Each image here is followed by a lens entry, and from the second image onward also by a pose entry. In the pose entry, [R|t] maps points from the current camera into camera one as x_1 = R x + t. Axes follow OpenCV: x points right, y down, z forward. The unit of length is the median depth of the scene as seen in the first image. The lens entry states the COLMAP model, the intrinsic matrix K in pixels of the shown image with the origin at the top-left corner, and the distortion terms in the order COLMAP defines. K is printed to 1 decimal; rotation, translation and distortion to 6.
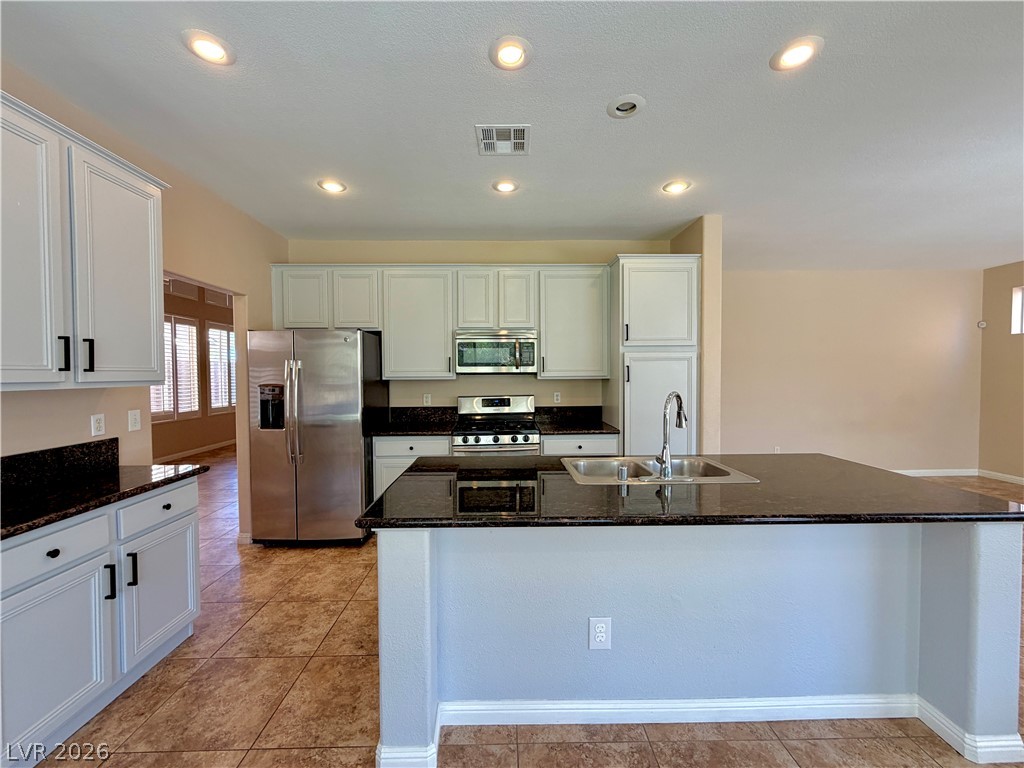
lens RADIAL K [[408.3, 0, 510.1], [0, 408.3, 384.6], [0, 0, 1]] dist [0.000678, -0.000097]
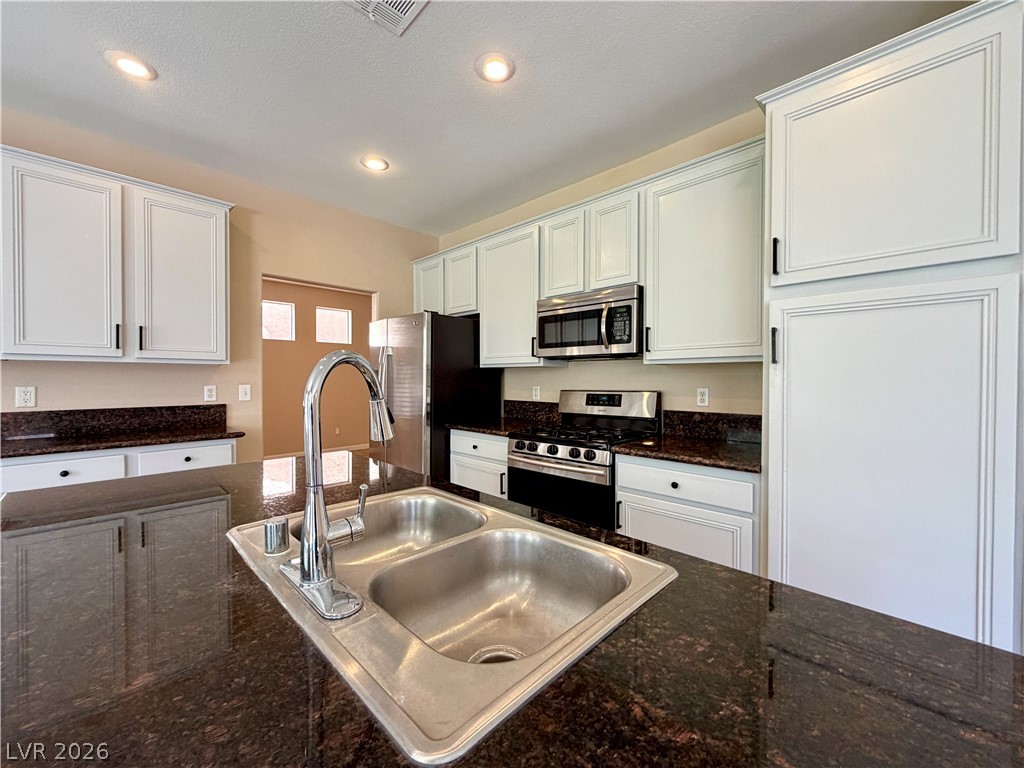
lens RADIAL K [[408.3, 0, 510.1], [0, 408.3, 384.6], [0, 0, 1]] dist [0.000678, -0.000097]
pose [[0.698519, 0.019848, -0.715316, 0.379152], [-0.027056, 0.999633, 0.001316, 0.022881], [0.715079, 0.018434, 0.698800, 0.430575]]
